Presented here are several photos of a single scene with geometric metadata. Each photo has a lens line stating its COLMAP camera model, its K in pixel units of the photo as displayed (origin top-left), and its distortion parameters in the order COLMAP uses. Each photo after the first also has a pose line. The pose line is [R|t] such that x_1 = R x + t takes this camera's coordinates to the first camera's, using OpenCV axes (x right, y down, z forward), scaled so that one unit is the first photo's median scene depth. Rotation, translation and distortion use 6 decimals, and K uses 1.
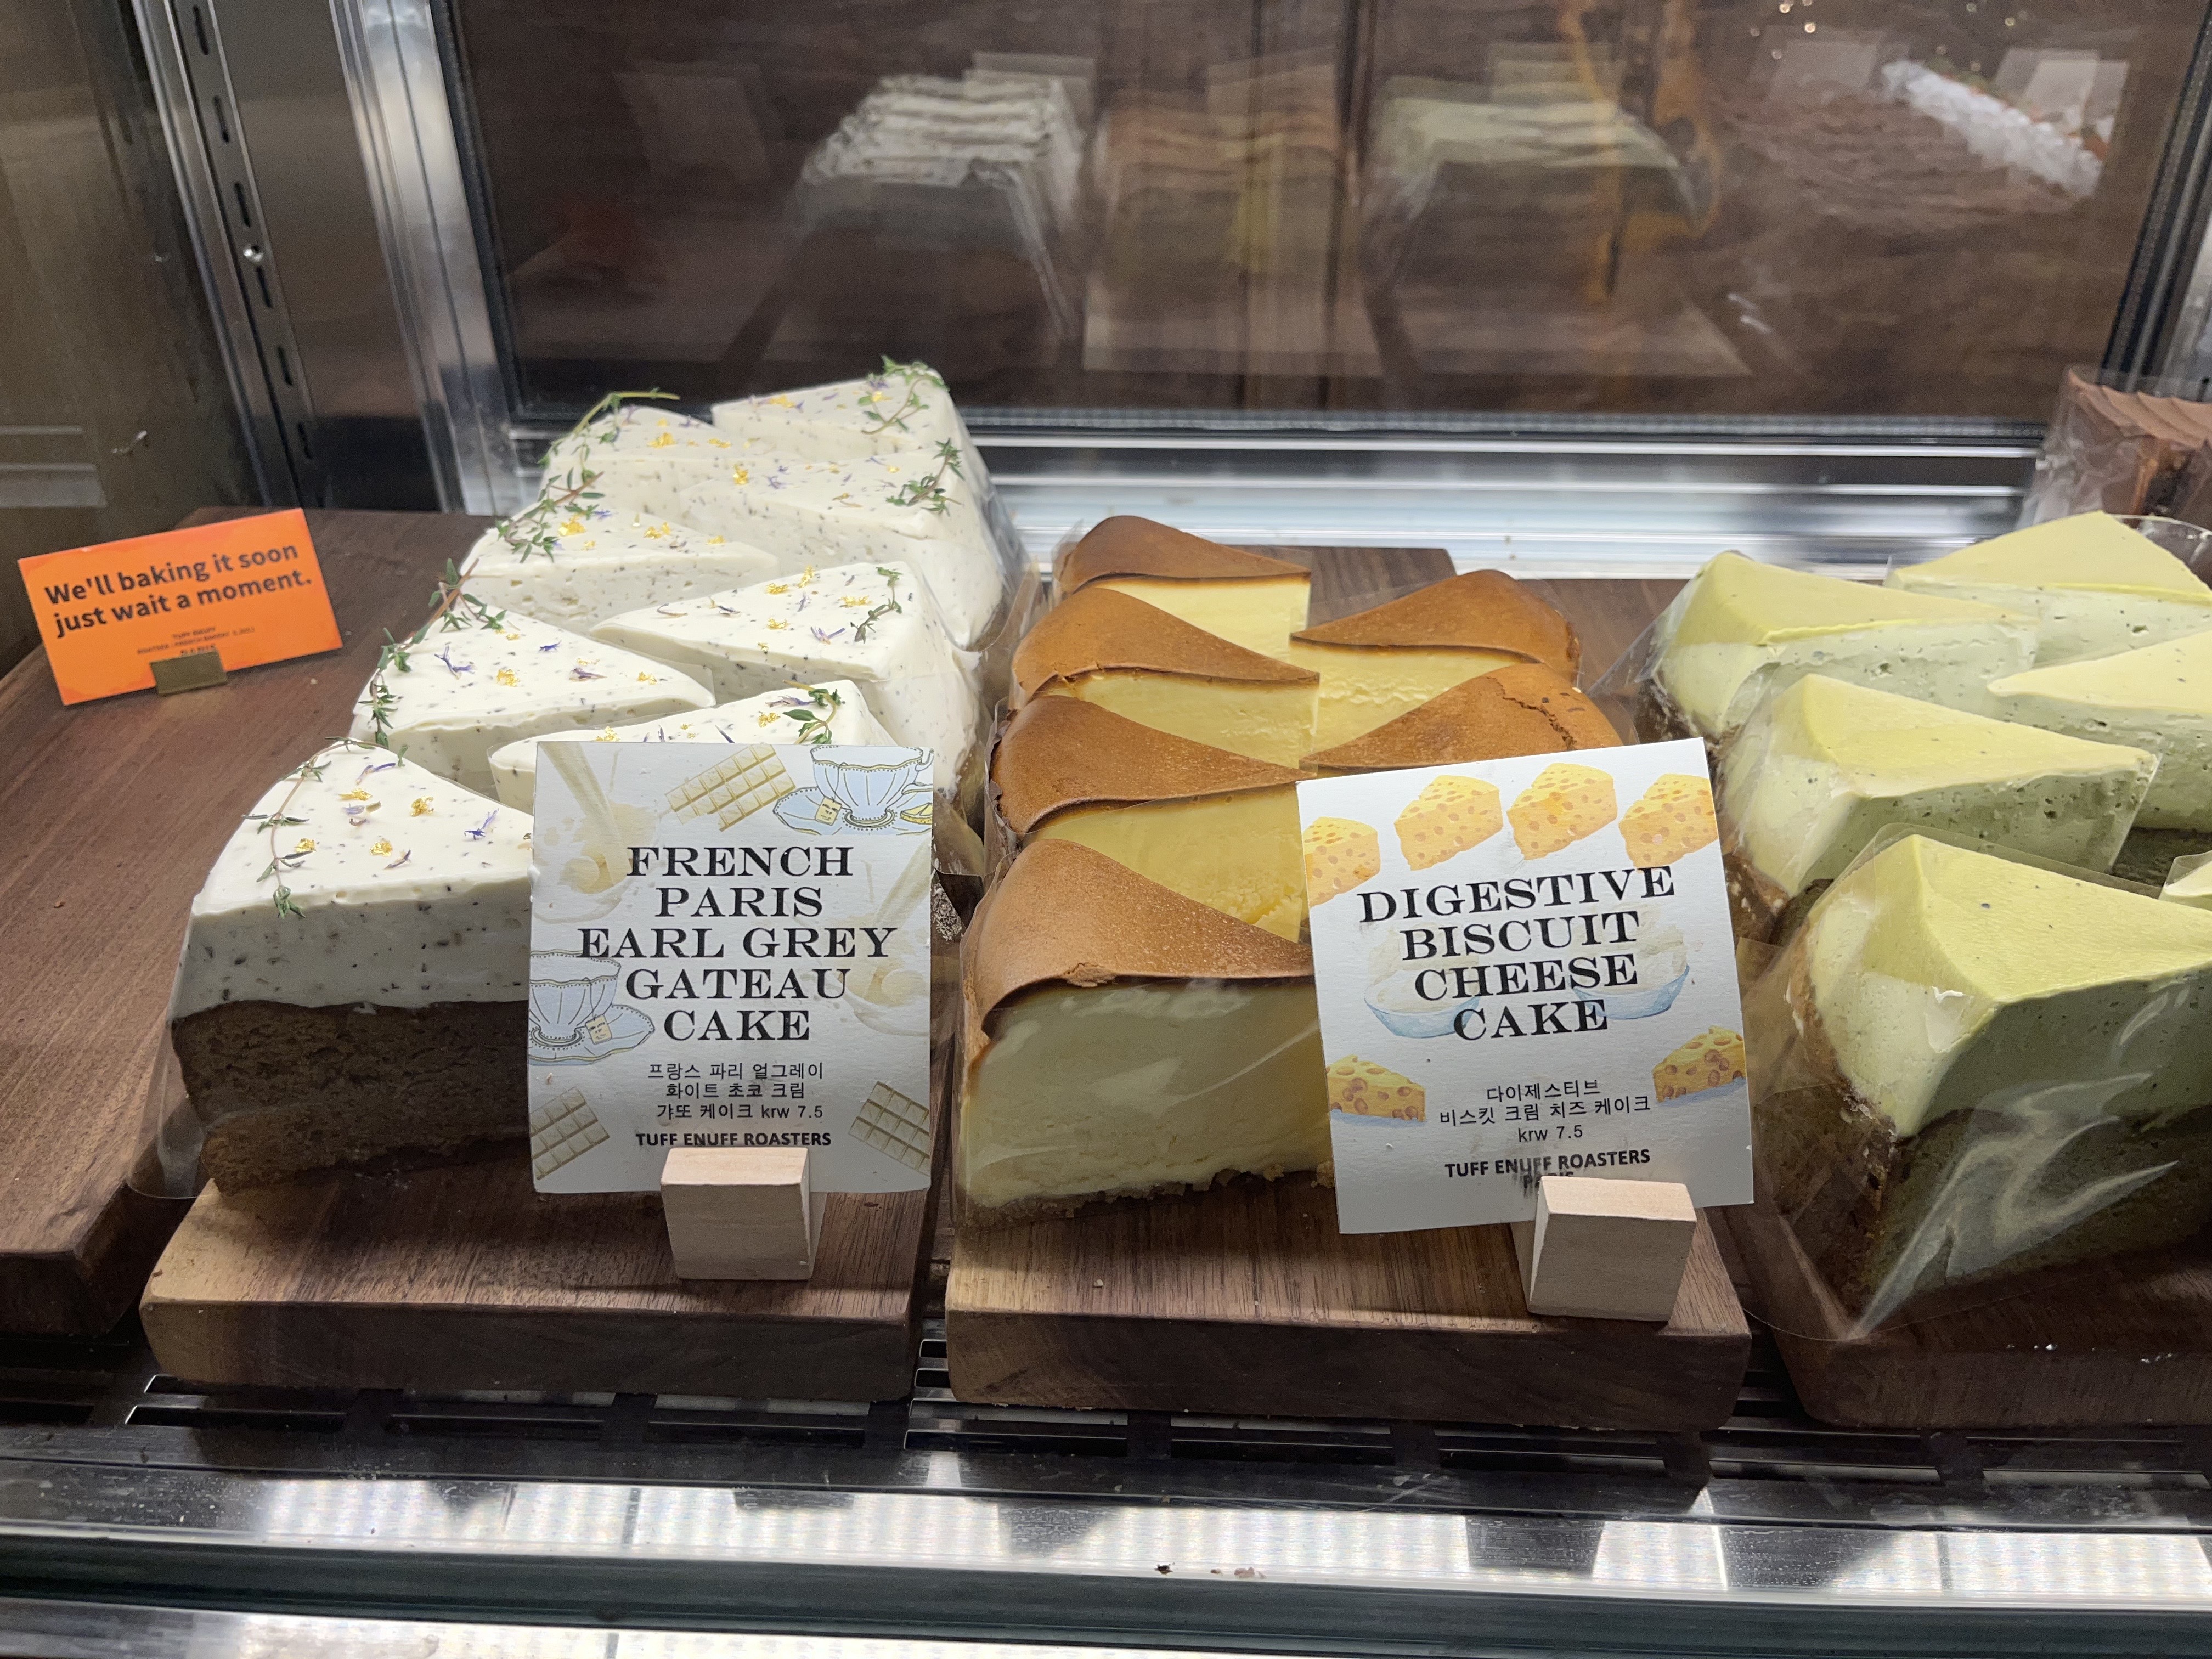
lens RADIAL K [[1684.1, 0, 1104.2], [0, 1684.1, 826.1], [0, 0, 1]] dist [0.010103, 0.000486]
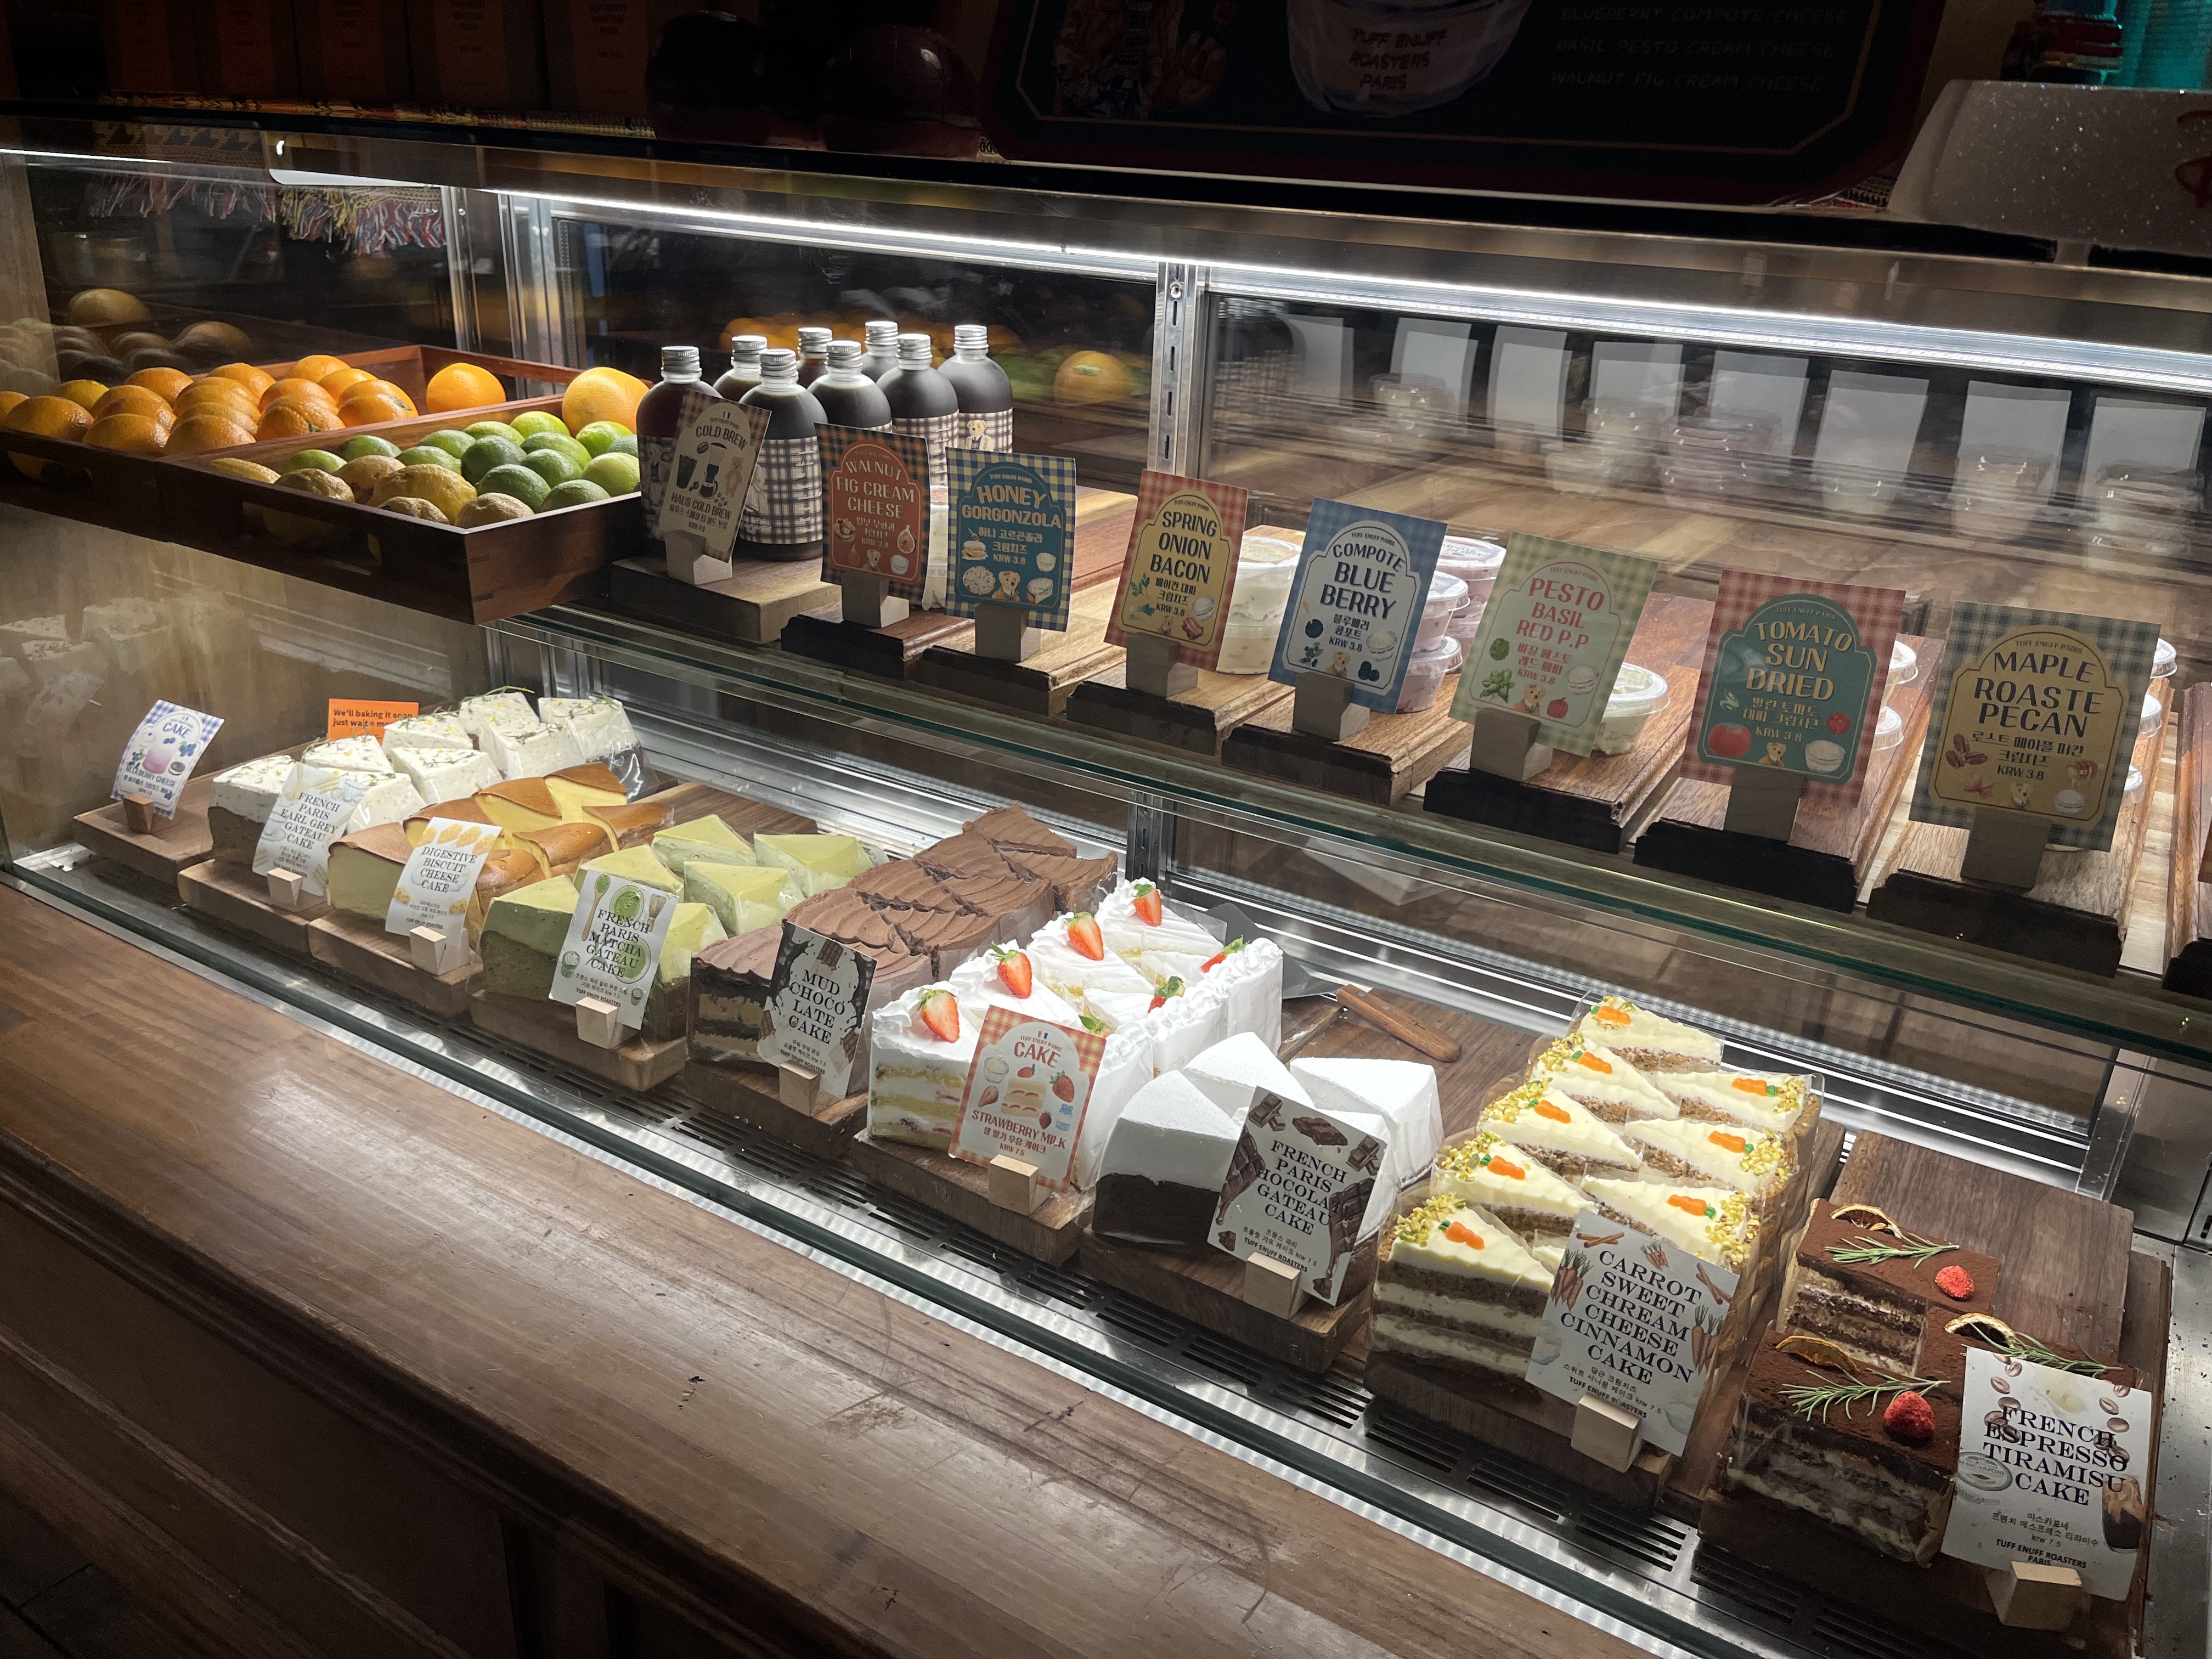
lens RADIAL K [[1684.1, 0, 1107.2], [0, 1684.1, 829.8], [0, 0, 1]] dist [0.010103, 0.000486]
pose [[0.872454, 0.224675, -0.433987, 3.073297], [-0.297326, 0.948816, -0.106520, -0.045584], [0.387841, 0.221969, 0.894600, -1.752528]]
